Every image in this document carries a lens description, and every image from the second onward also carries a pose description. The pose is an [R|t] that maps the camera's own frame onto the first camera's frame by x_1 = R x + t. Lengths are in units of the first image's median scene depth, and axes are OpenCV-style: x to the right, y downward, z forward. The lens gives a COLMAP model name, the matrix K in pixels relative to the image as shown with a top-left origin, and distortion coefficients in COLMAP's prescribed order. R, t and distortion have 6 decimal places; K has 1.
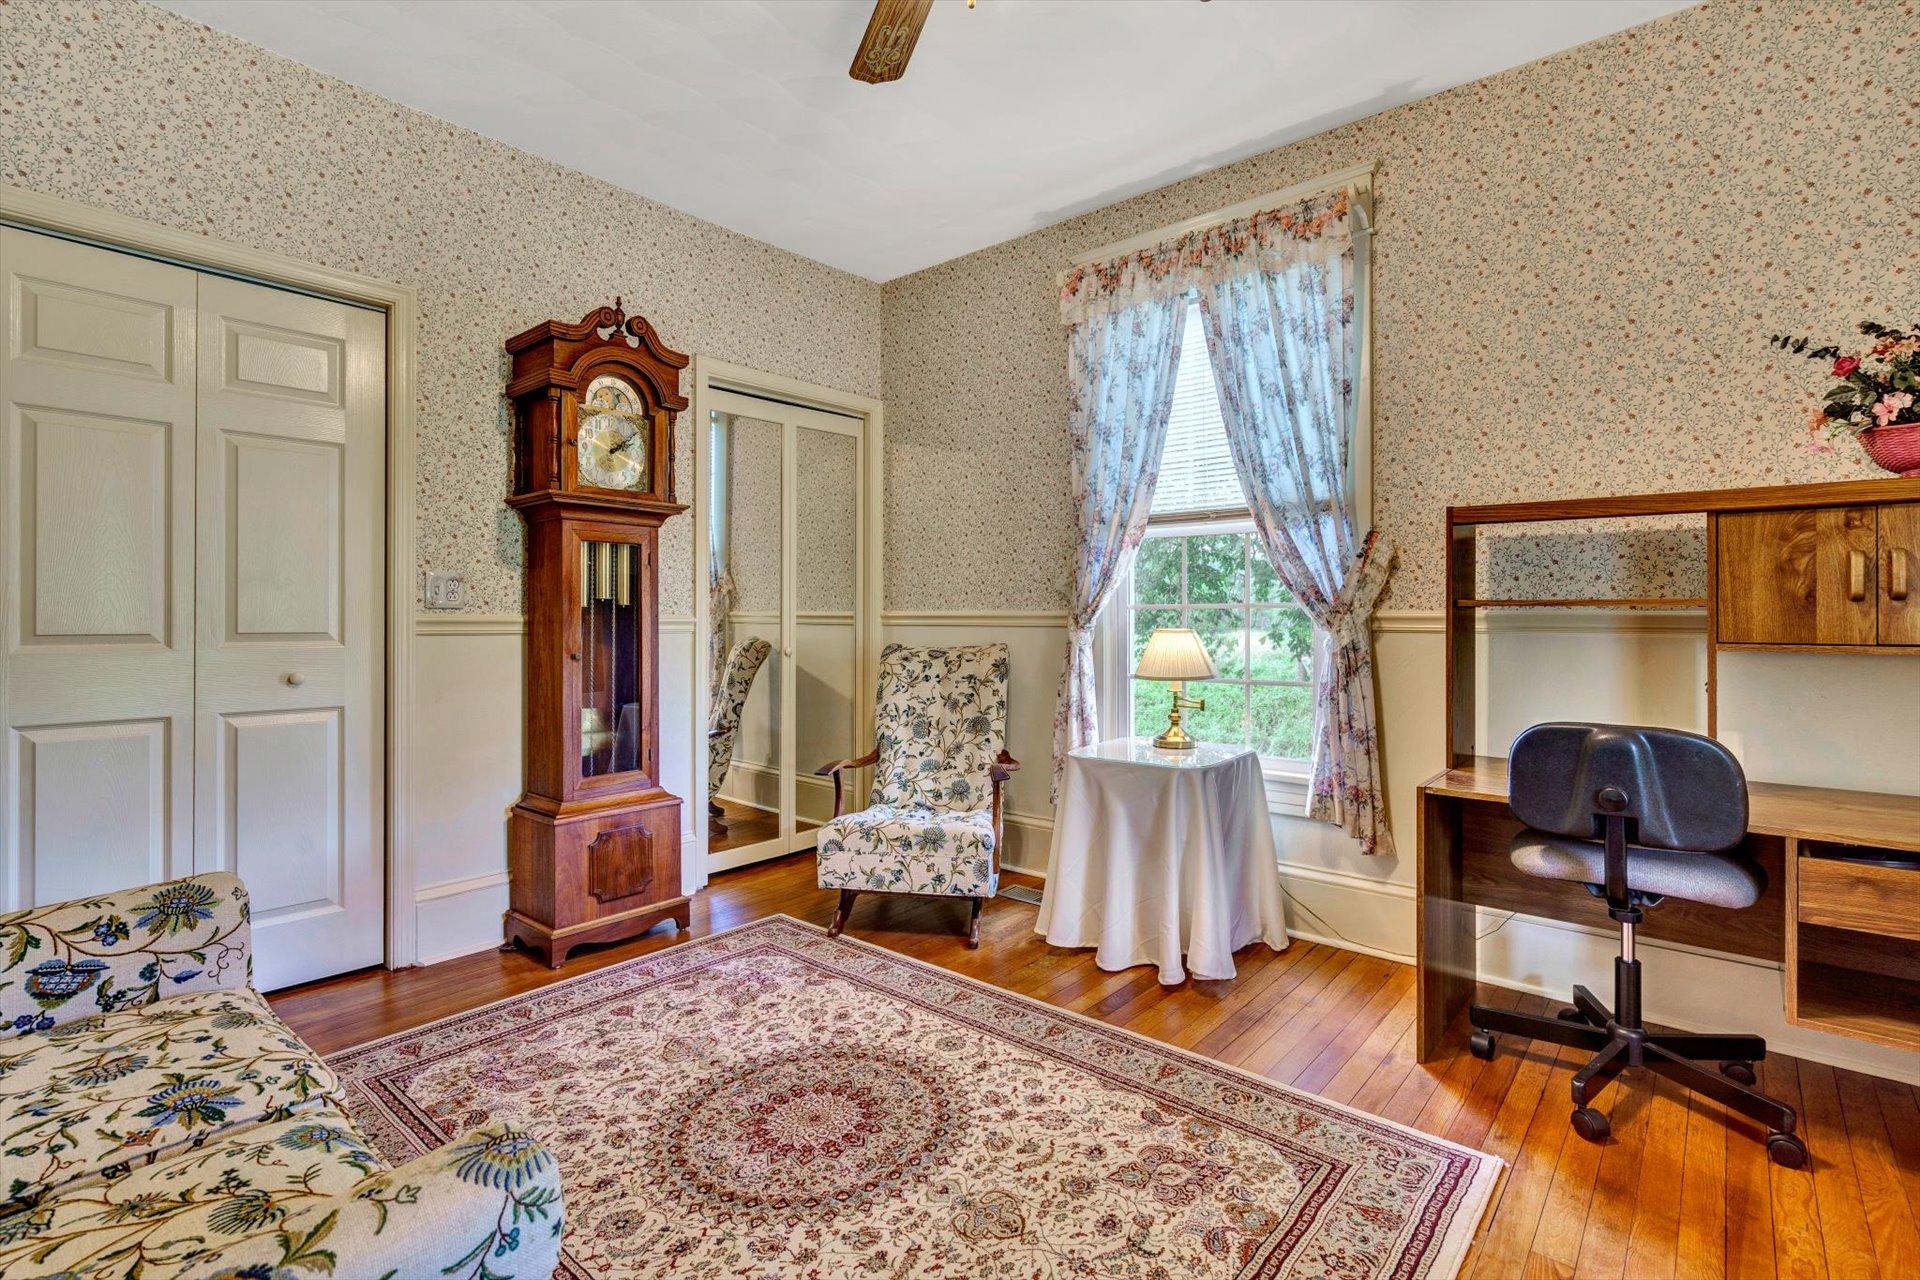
lens RADIAL K [[898.6, 0, 959.1], [0, 898.6, 623.5], [0, 0, 1]] dist [0.000871, -0.000225]
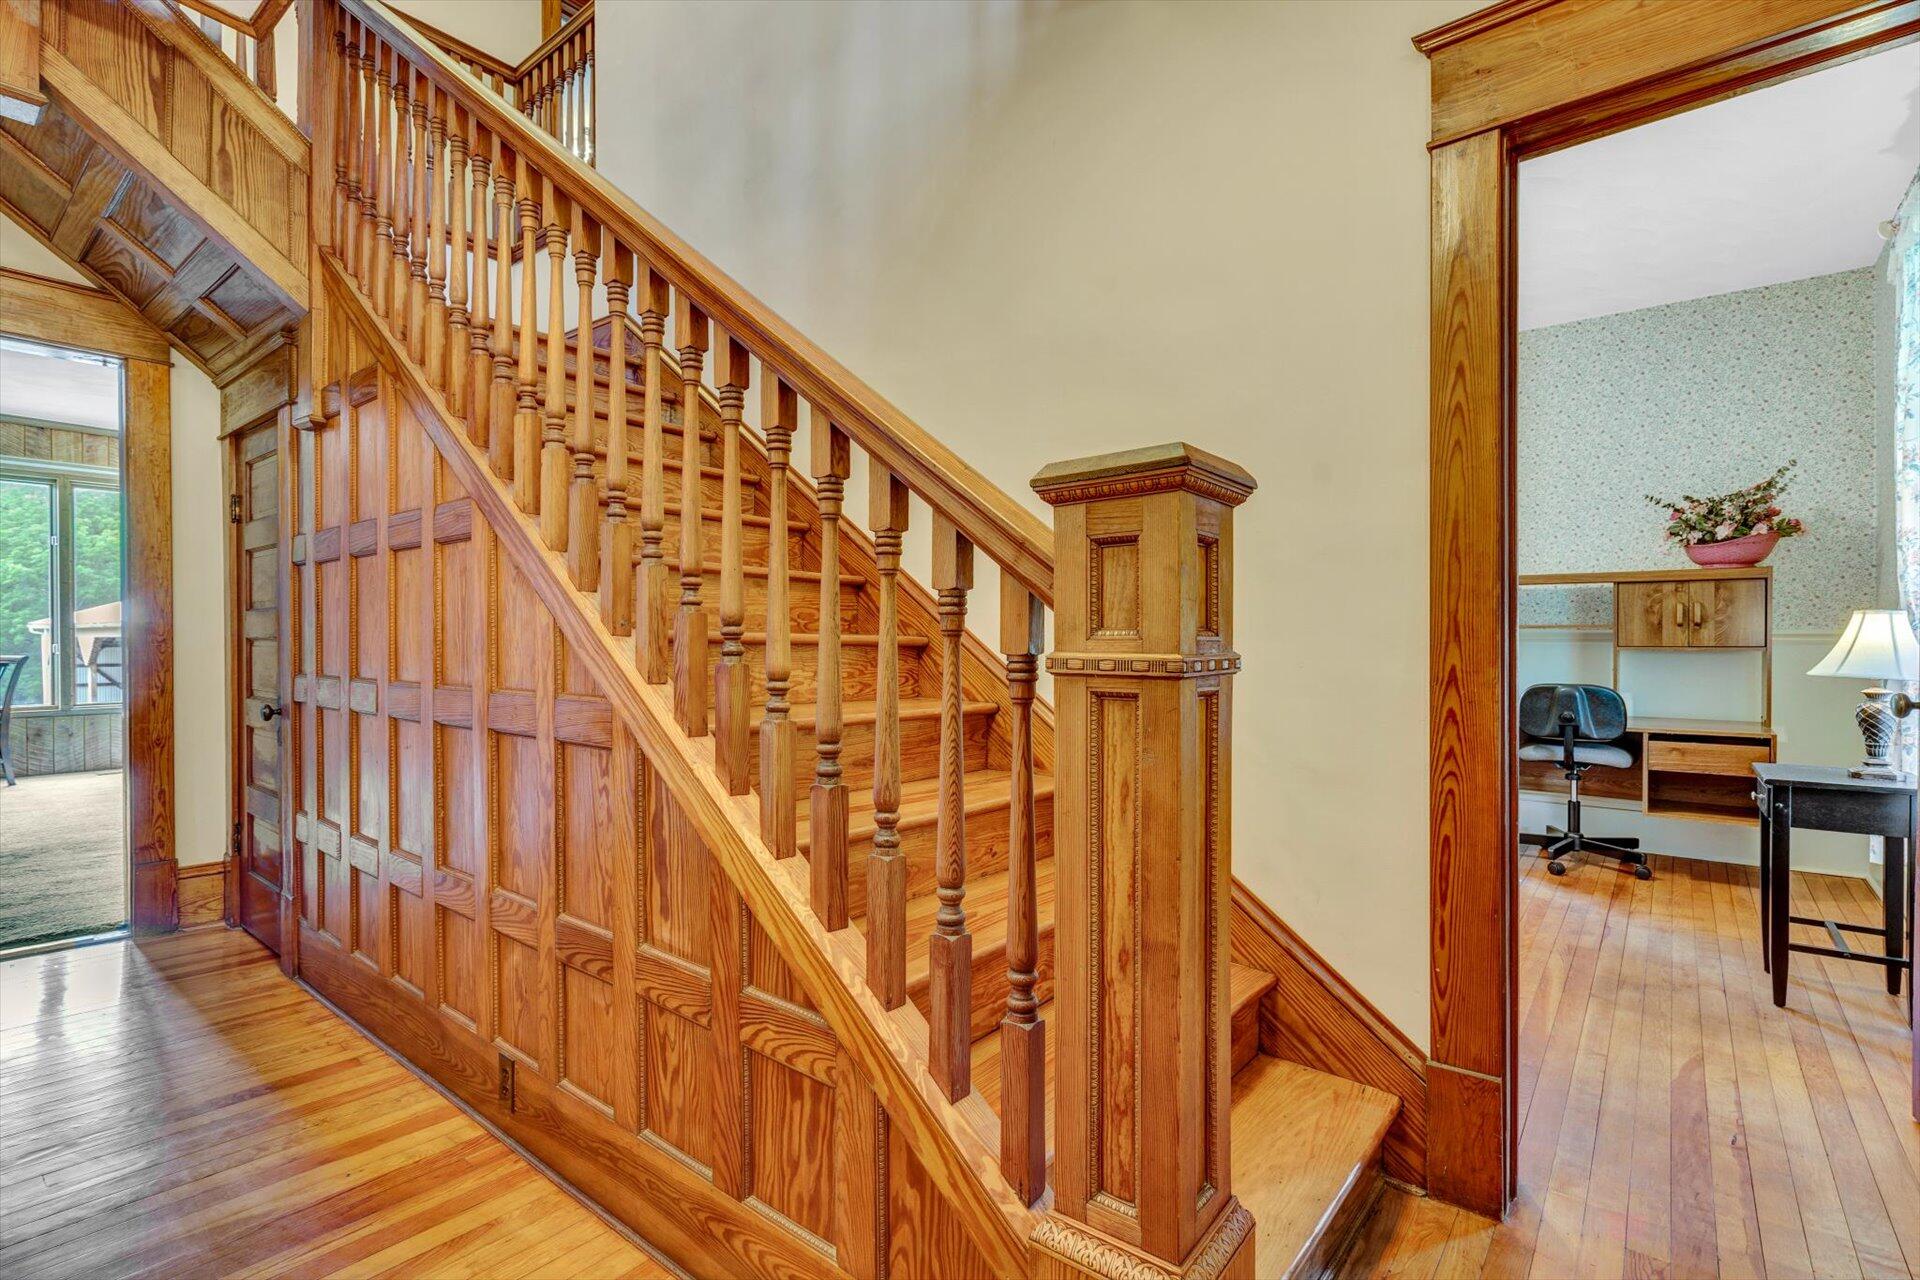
lens RADIAL K [[898.6, 0, 958.7], [0, 898.6, 649.7], [0, 0, 1]] dist [0.000871, -0.000225]
pose [[0.999170, -0.000677, 0.040734, -0.788954], [0.000073, 0.999890, 0.014814, -0.001234], [-0.040739, -0.014798, 0.999060, -1.050712]]
